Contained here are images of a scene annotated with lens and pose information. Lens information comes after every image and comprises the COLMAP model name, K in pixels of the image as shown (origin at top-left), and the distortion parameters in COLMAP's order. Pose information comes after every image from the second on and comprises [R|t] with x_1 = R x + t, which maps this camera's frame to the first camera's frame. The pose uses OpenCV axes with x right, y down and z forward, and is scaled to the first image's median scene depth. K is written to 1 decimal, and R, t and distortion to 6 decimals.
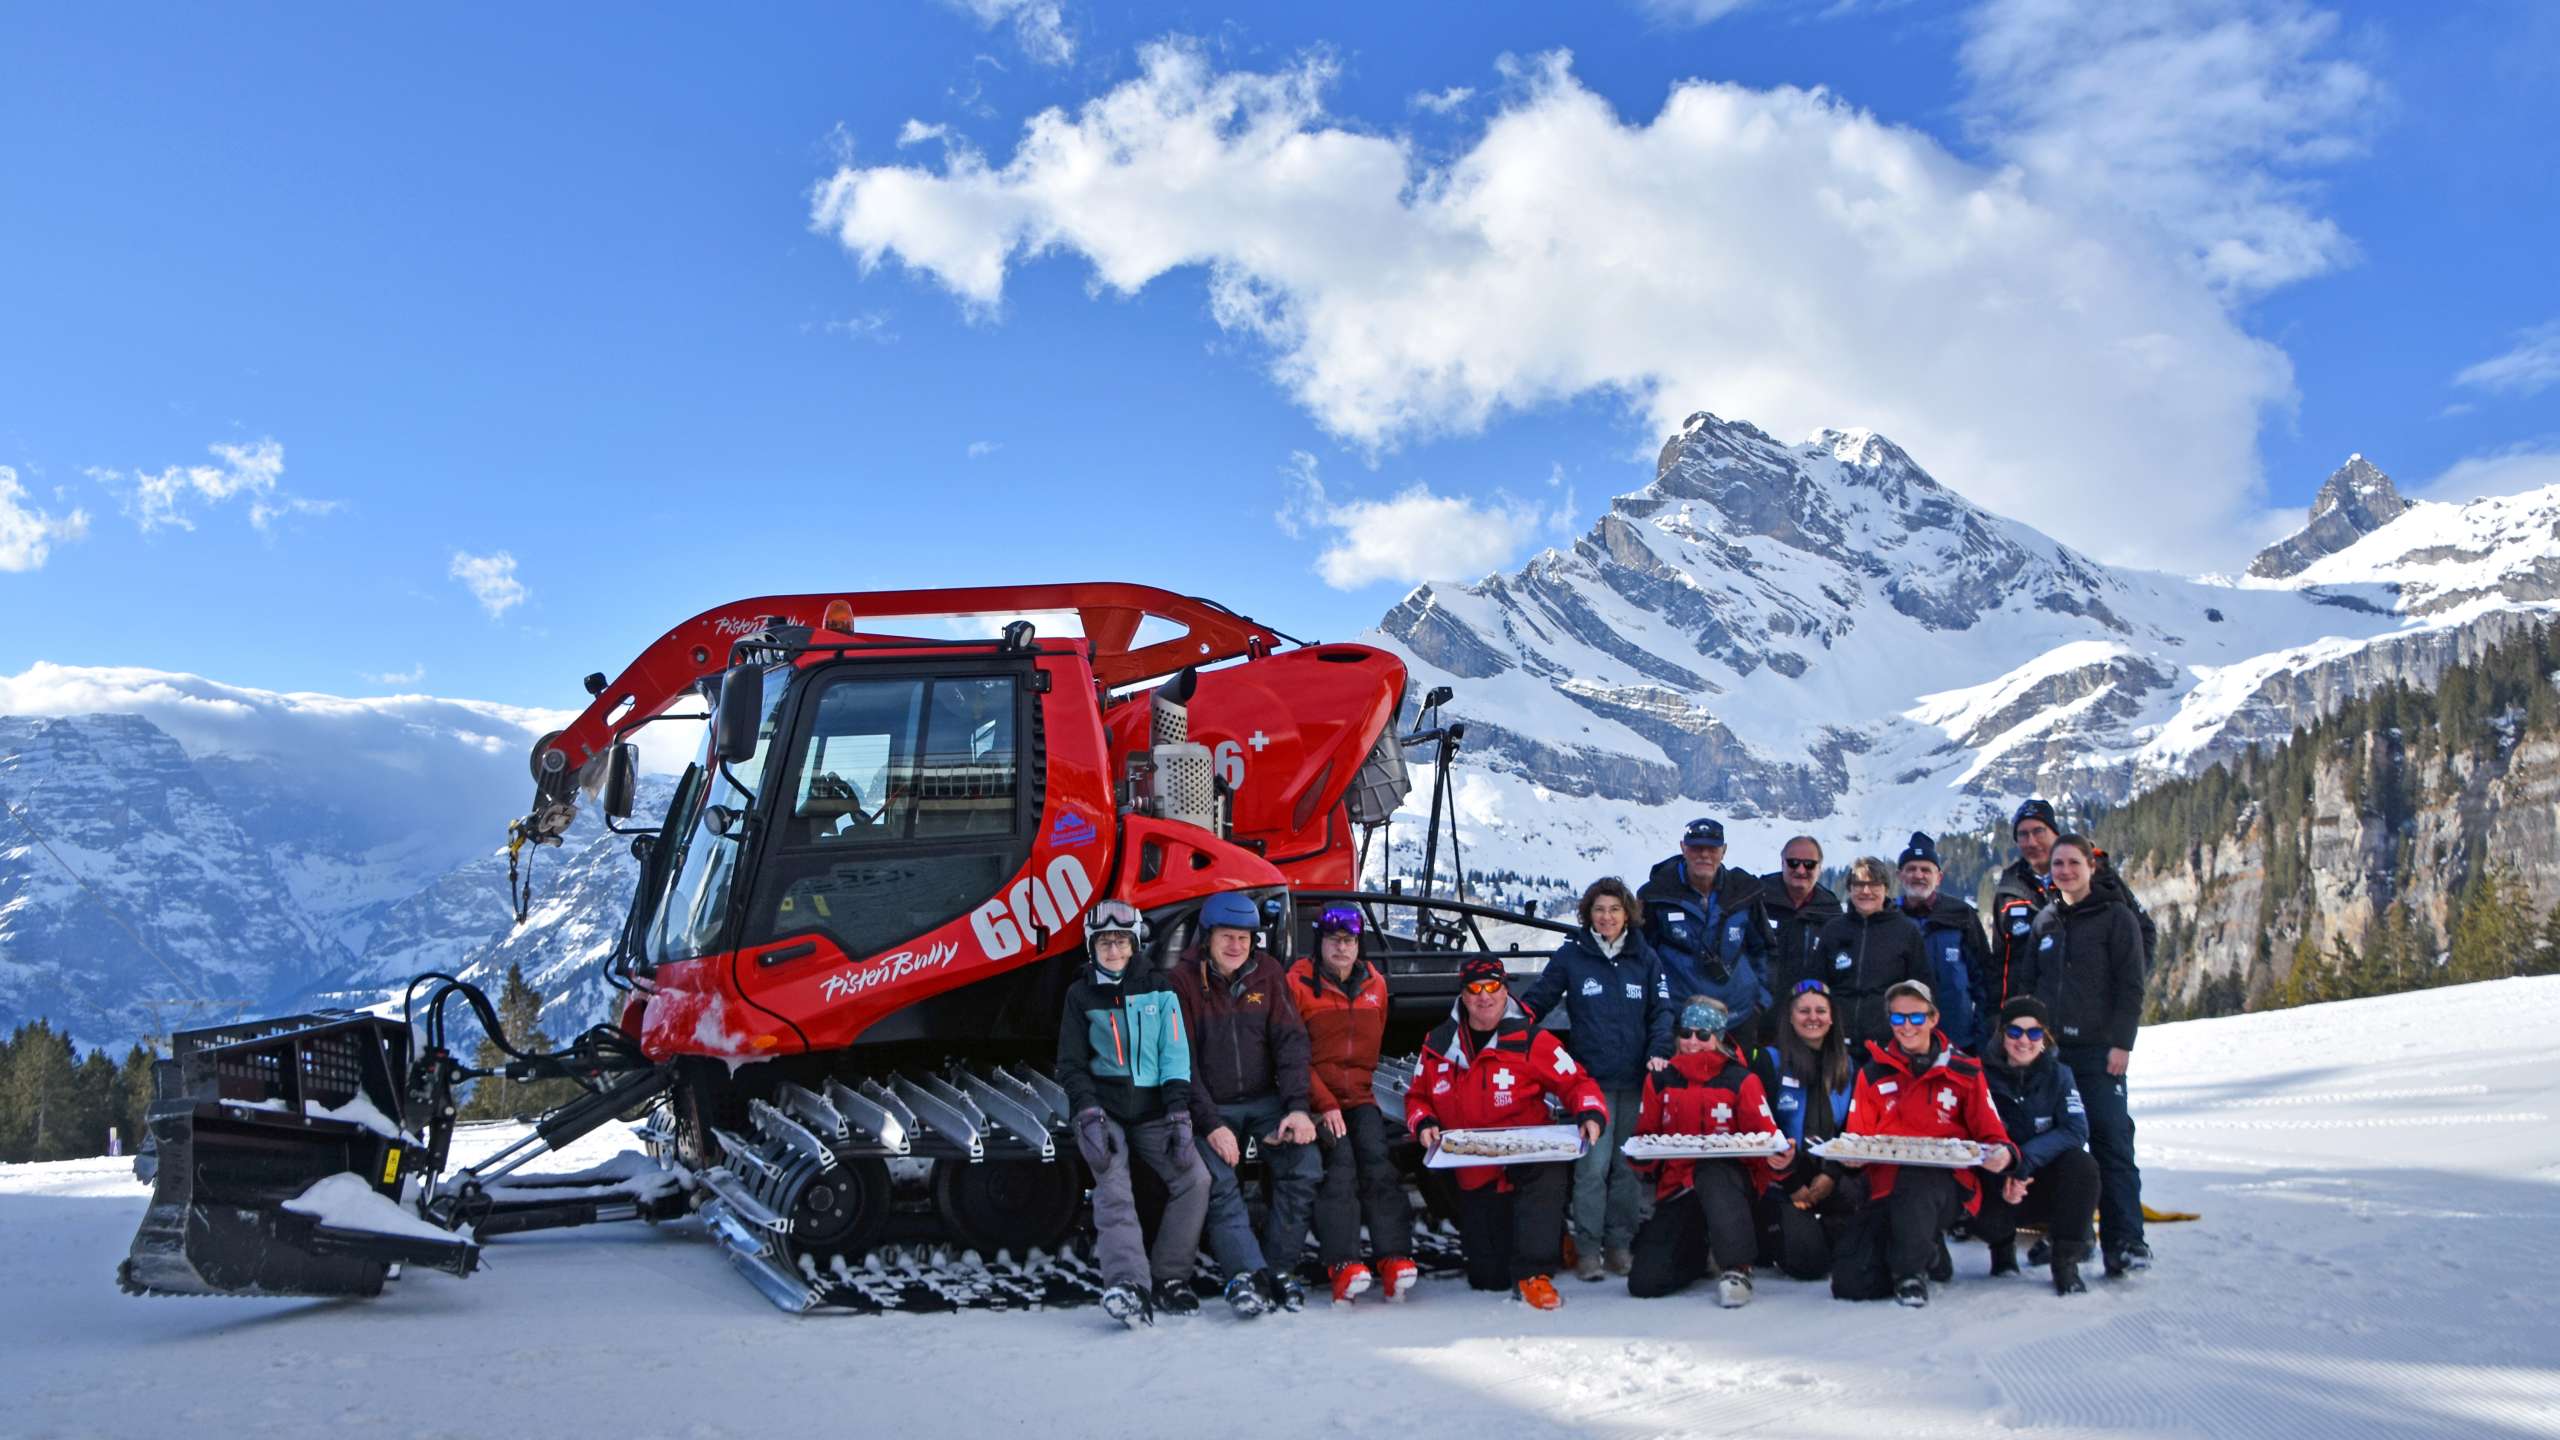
lens RADIAL K [[1923.8, 0, 1282.3], [0, 1923.8, 802.0], [0, 0, 1]] dist [-0.103025, 0.007155]
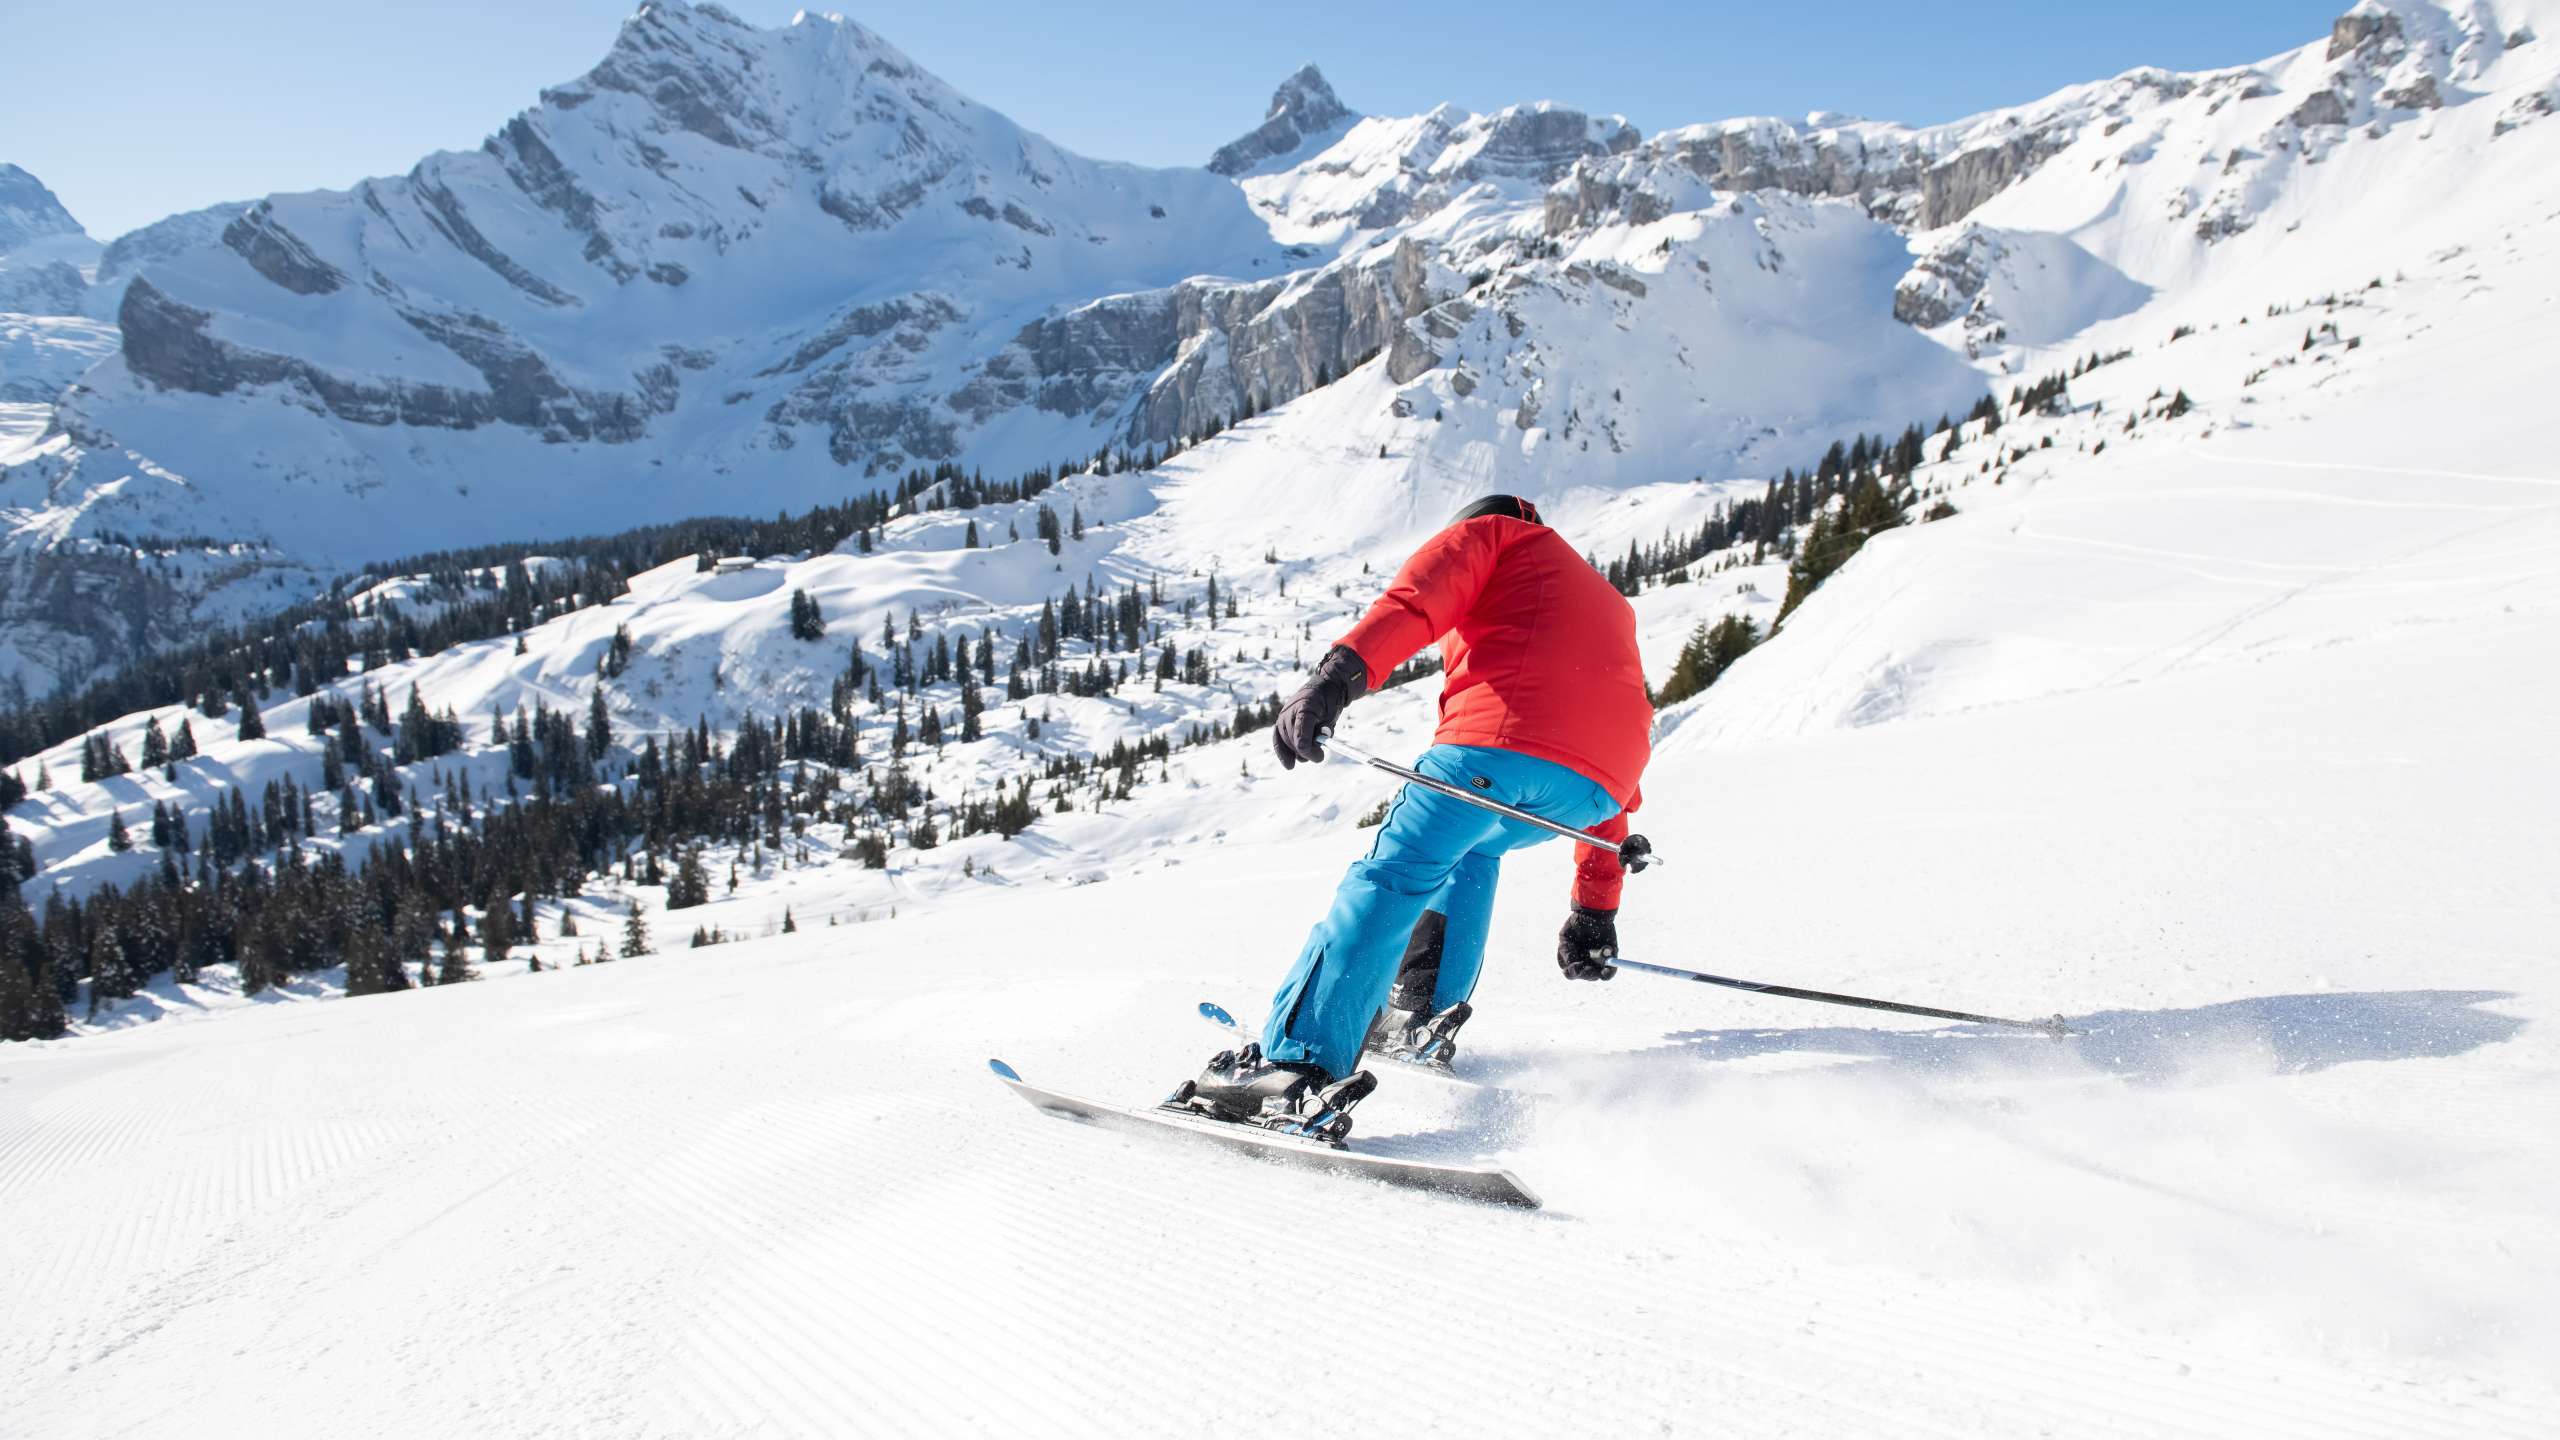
lens RADIAL K [[1706.0, 0, 1257.7], [0, 1706.0, 684.9], [0, 0, 1]] dist [-0.054809, -0.000734]
pose [[0.954416, -0.041036, 0.295647, 0.253512], [-0.035815, 0.967603, 0.249925, -0.085408], [-0.296324, -0.249121, 0.922025, -0.026917]]
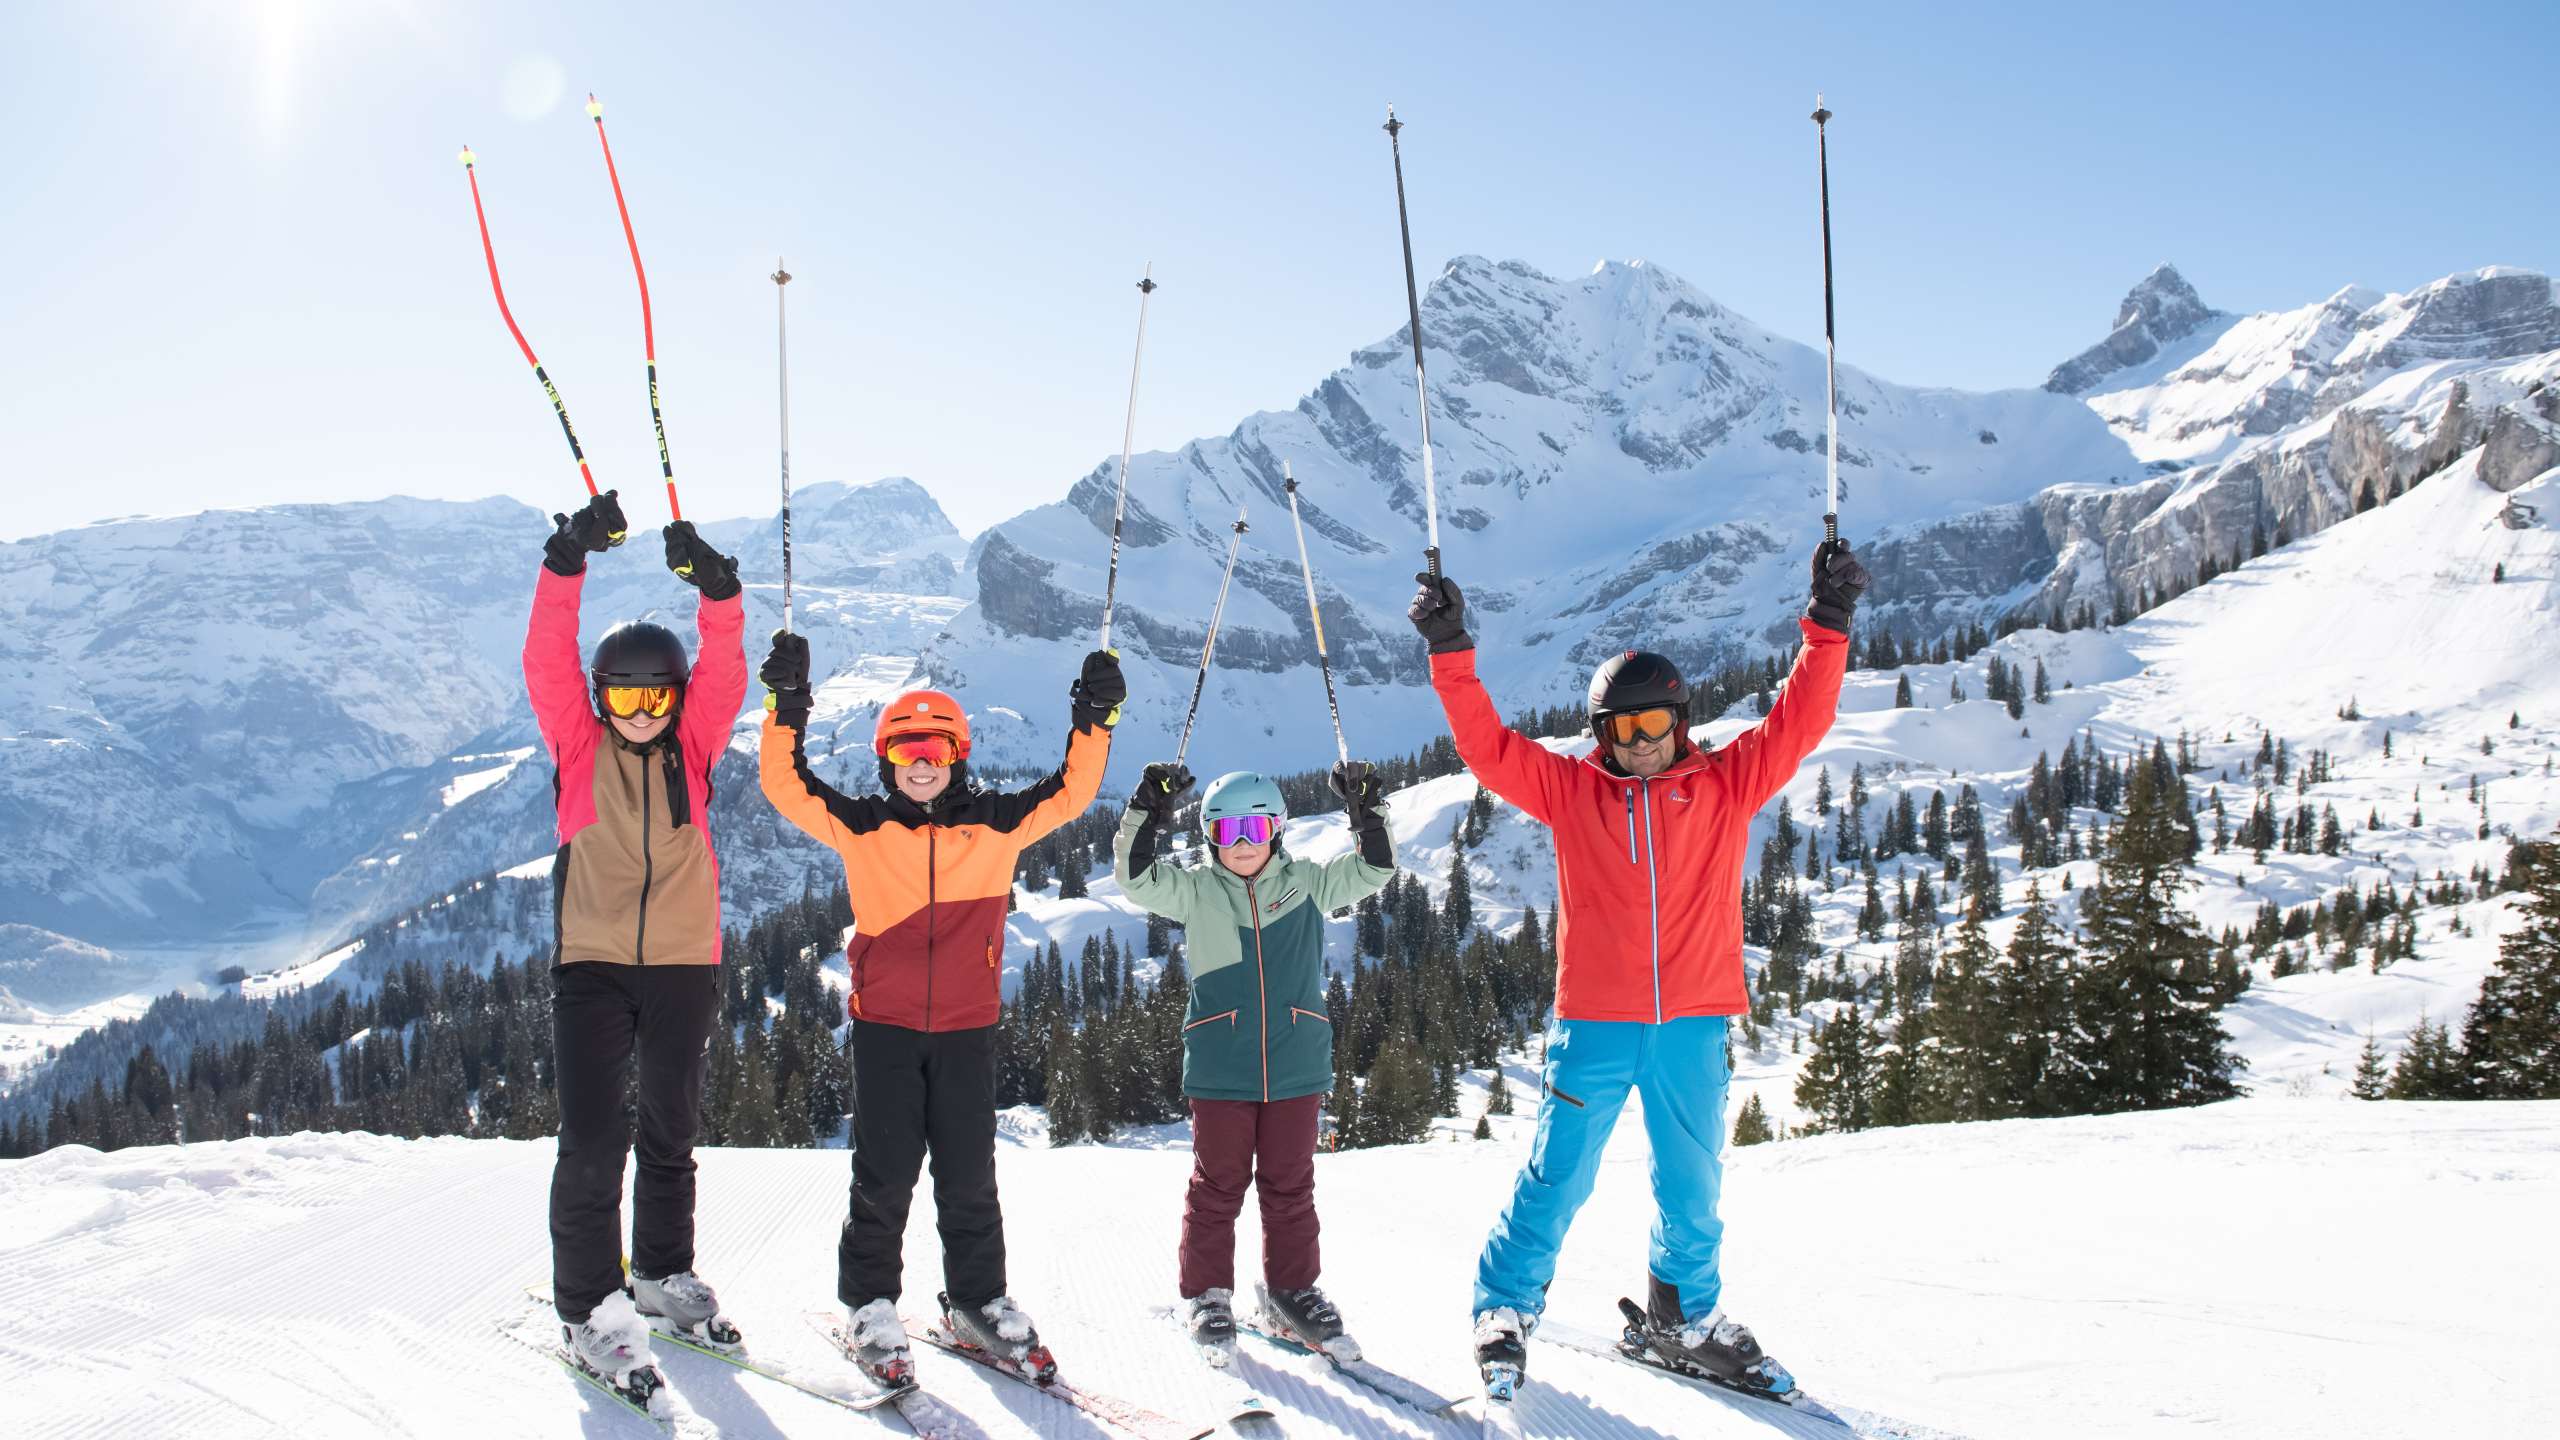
lens RADIAL K [[1759.3, 0, 1287.7], [0, 1759.3, 707.3], [0, 0, 1]] dist [-0.047789, -0.004894]
pose [[0.993228, -0.006877, -0.115975, 0.241399], [0.019196, 0.994240, 0.105444, -0.063975], [0.114582, -0.106956, 0.987639, 0.014404]]
